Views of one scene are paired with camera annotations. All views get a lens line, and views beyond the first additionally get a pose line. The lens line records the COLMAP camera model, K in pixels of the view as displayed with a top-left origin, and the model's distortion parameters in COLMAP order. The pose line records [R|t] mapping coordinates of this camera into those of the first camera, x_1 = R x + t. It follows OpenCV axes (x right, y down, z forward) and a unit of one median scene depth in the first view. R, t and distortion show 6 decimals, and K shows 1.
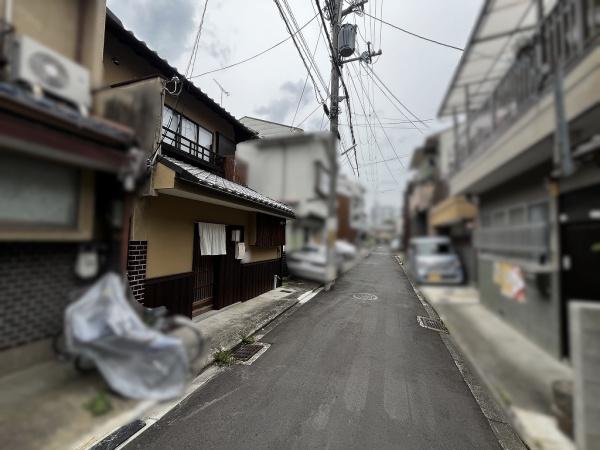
lens RADIAL K [[243.8, 0, 300.1], [0, 243.8, 225.3], [0, 0, 1]] dist [-0.002577, 0.000244]
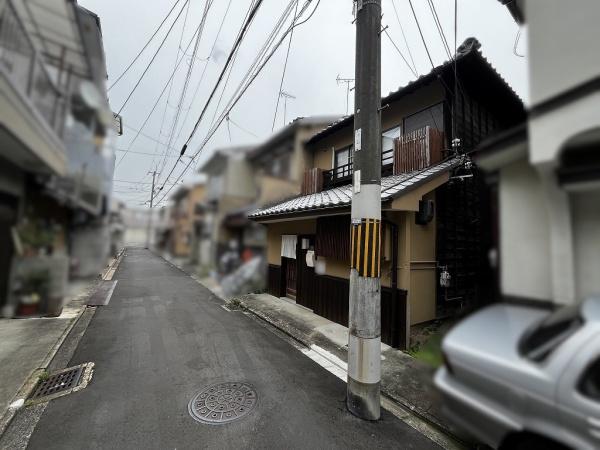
lens RADIAL K [[243.8, 0, 300.0], [0, 243.8, 225.2], [0, 0, 1]] dist [-0.002577, 0.000244]
pose [[-0.588060, -0.110350, -0.801254, 0.735305], [-0.013614, 0.991859, -0.126608, 0.114391], [0.808703, -0.063545, -0.584775, 1.862645]]
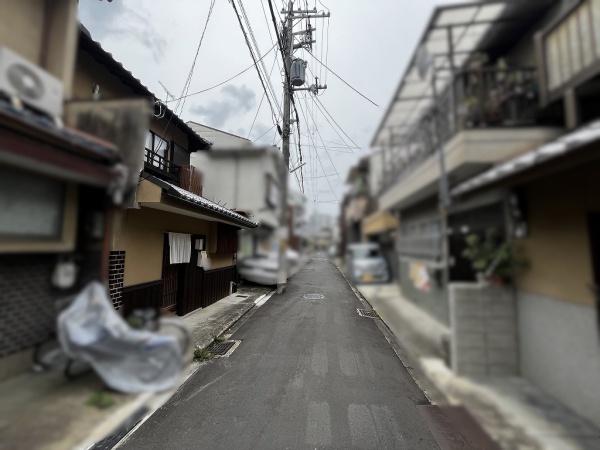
lens RADIAL K [[243.8, 0, 300.5], [0, 243.8, 225.5], [0, 0, 1]] dist [-0.002577, 0.000244]
pose [[0.969342, 0.010508, 0.245489, -0.112092], [-0.003908, 0.999618, -0.027354, -0.013576], [-0.245683, 0.025556, 0.969013, -0.149628]]
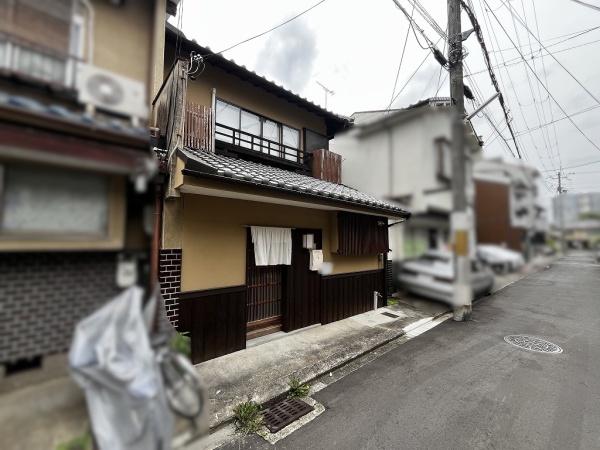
lens RADIAL K [[243.8, 0, 300.6], [0, 243.8, 225.1], [0, 0, 1]] dist [-0.002577, 0.000244]
pose [[0.864320, -0.050996, -0.500351, 0.139436], [0.040000, 0.998665, -0.032686, 0.017020], [0.501350, 0.008237, 0.865206, 0.329113]]
